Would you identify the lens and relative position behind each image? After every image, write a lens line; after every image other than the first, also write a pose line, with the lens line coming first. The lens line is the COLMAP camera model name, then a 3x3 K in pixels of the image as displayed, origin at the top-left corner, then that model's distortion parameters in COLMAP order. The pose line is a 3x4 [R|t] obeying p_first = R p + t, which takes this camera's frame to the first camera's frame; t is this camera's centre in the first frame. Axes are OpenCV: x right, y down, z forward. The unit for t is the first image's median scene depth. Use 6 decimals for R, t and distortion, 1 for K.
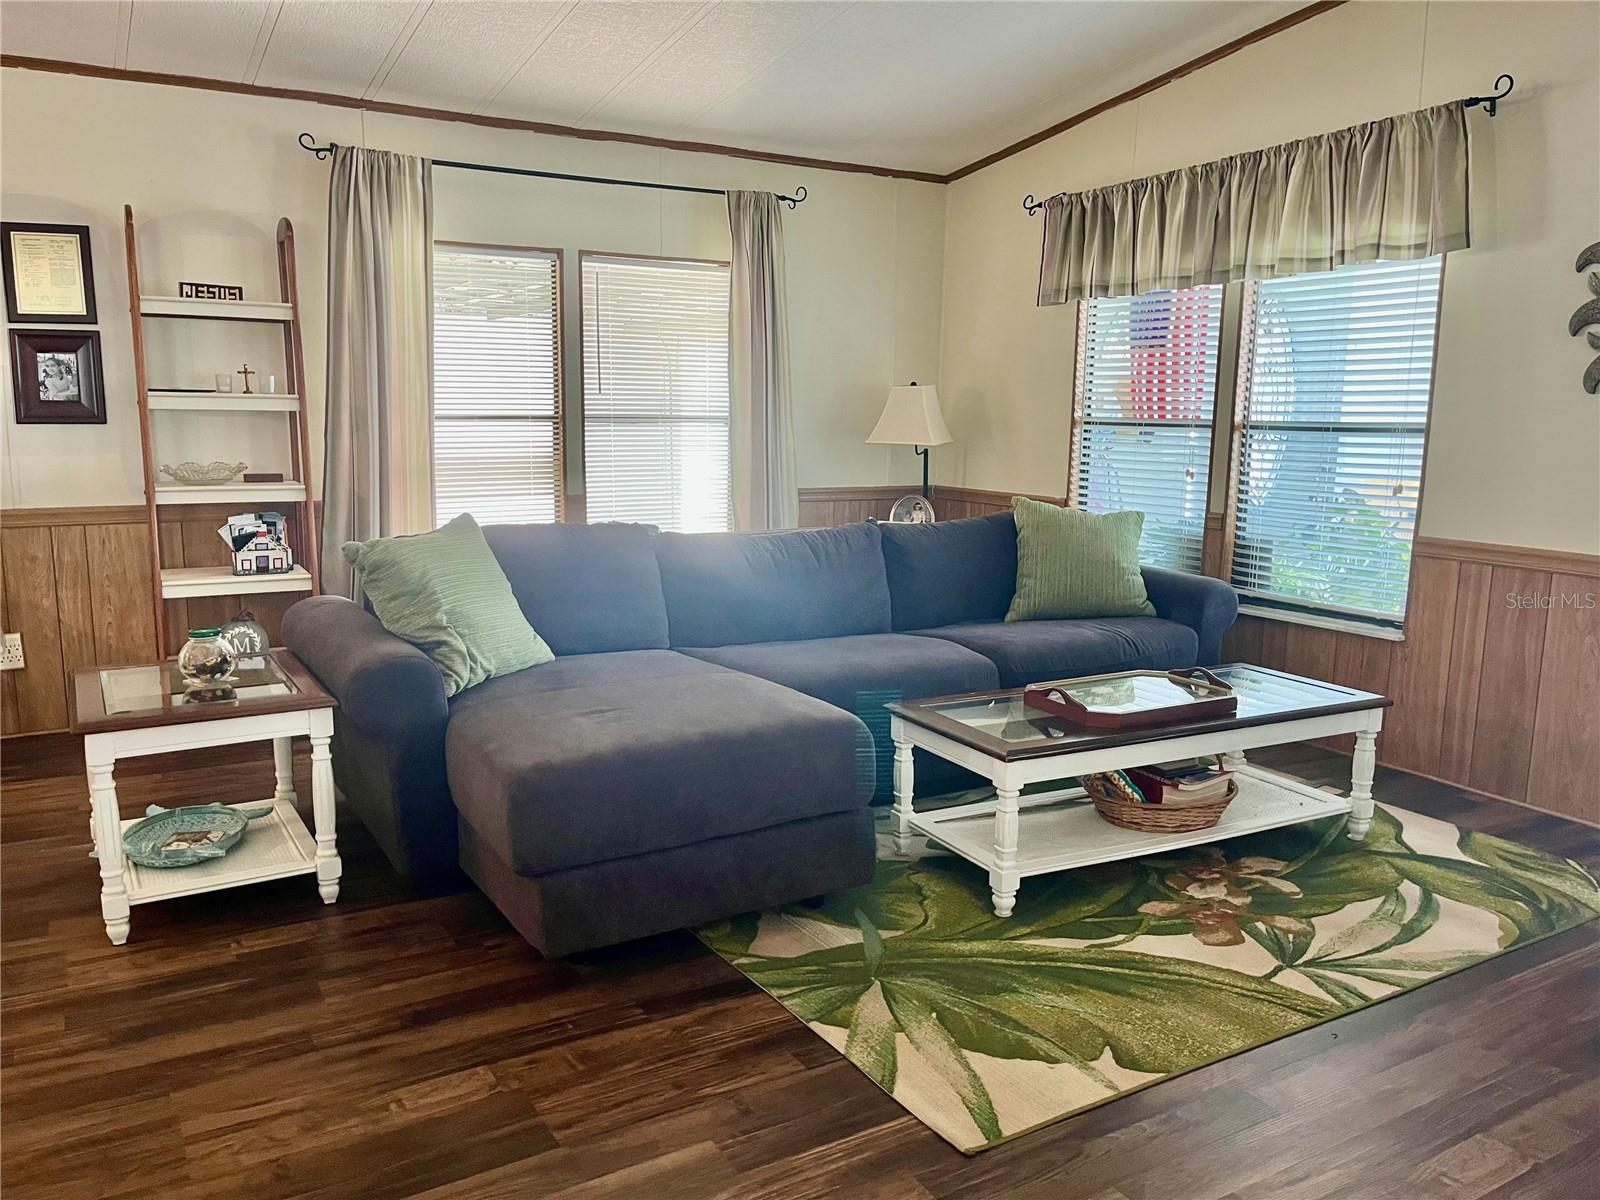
lens RADIAL K [[1214.6, 0, 800.1], [0, 1214.6, 598.3], [0, 0, 1]] dist [0.068205, -0.086023]
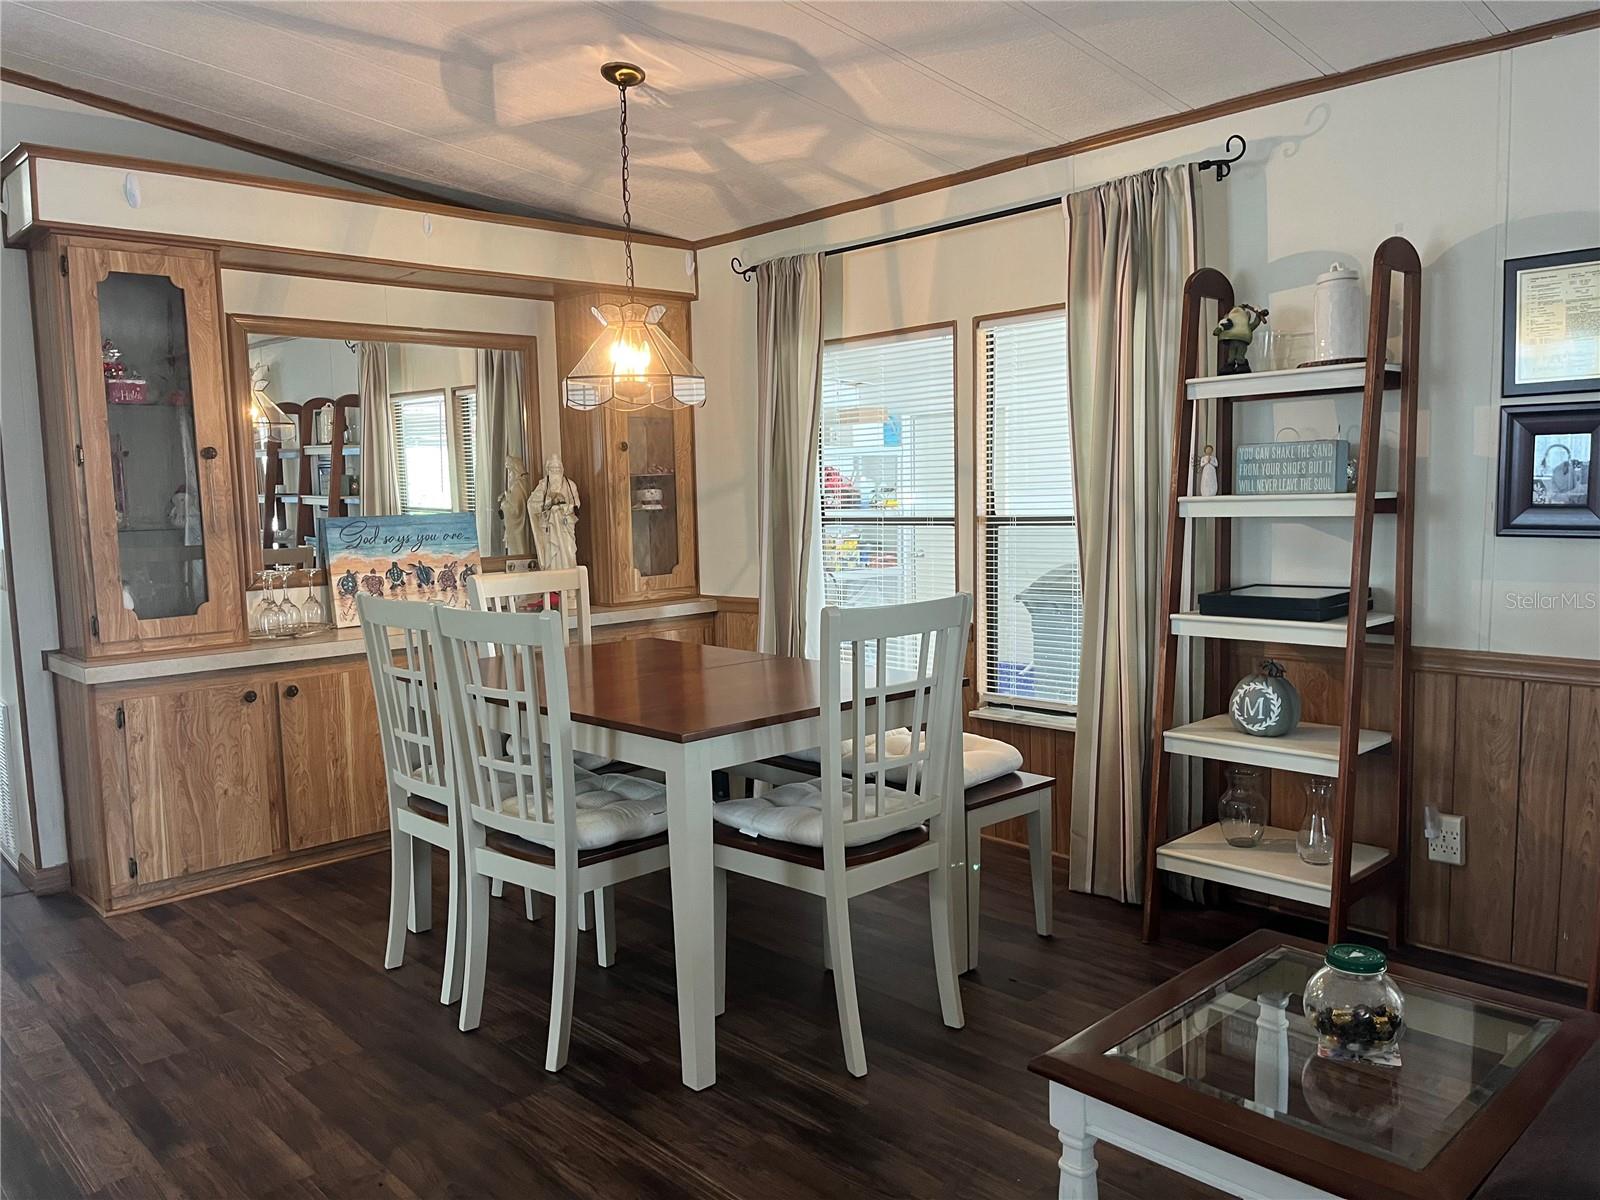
lens RADIAL K [[1214.6, 0, 799.6], [0, 1214.6, 605.6], [0, 0, 1]] dist [0.068205, -0.086023]
pose [[0.232764, 0.082892, -0.968994, -0.024102], [-0.132703, 0.989749, 0.052790, -0.083300], [0.963437, 0.116301, 0.241378, 0.424734]]
